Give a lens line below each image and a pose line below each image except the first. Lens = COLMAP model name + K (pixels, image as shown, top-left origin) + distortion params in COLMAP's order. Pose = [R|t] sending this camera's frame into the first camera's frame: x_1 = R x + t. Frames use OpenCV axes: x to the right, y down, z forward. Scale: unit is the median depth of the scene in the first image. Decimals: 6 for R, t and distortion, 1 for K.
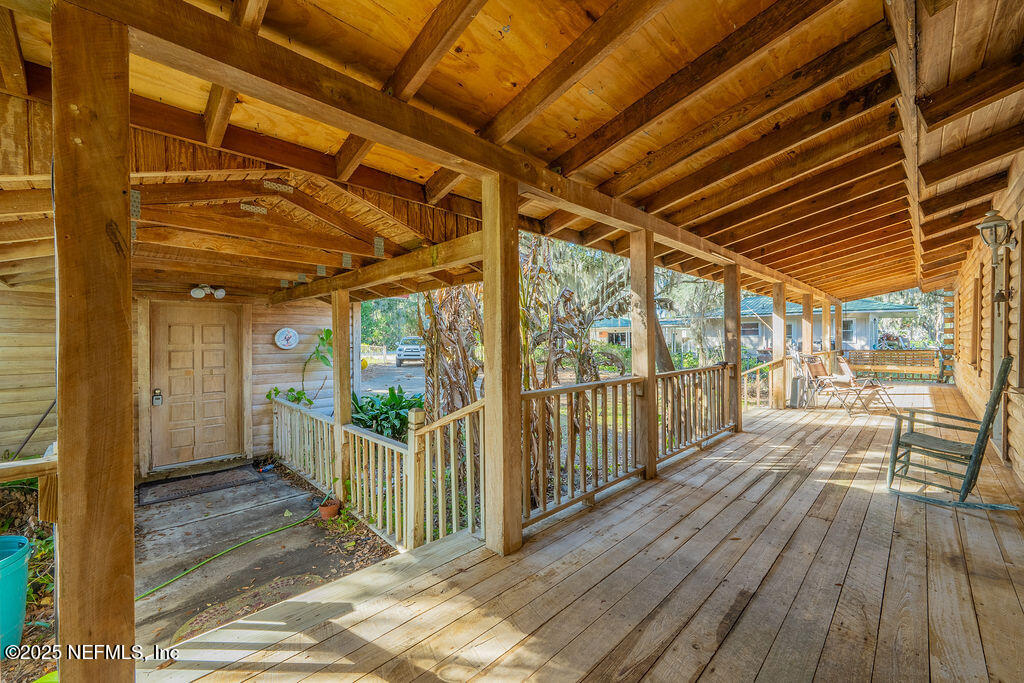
lens RADIAL K [[404.3, 0, 519.2], [0, 404.3, 339.4], [0, 0, 1]] dist [-0.000290, 0.000687]
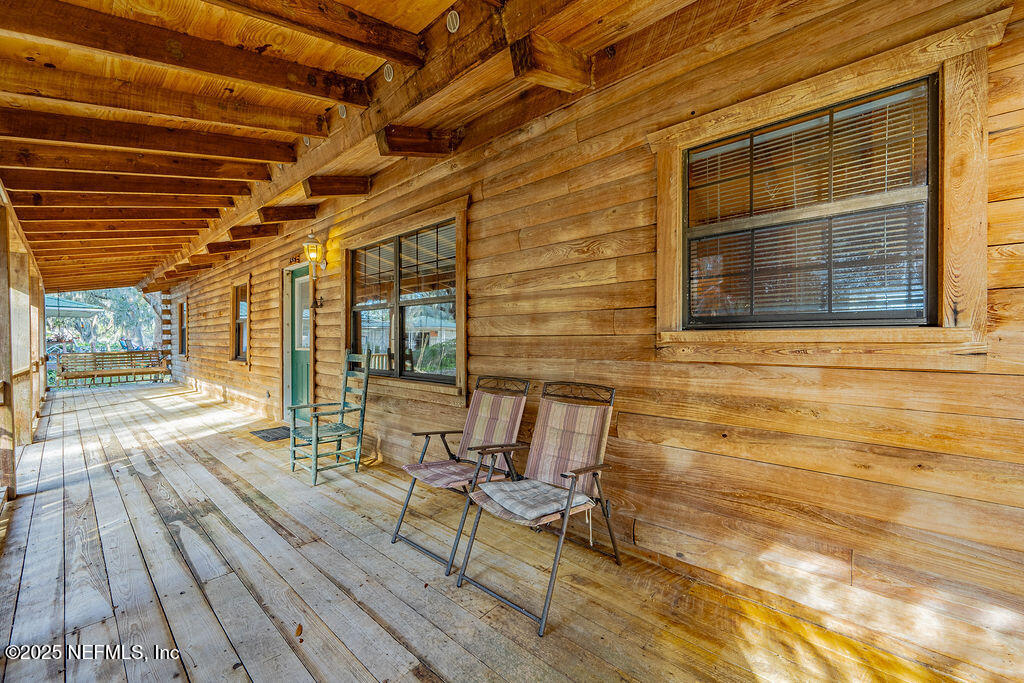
lens RADIAL K [[404.3, 0, 514.3], [0, 404.3, 341.6], [0, 0, 1]] dist [-0.000290, 0.000687]
pose [[-0.048865, -0.007079, 0.998780, -0.115327], [0.007521, 0.999944, 0.007455, 0.008449], [-0.998777, 0.007876, -0.048809, 0.509902]]
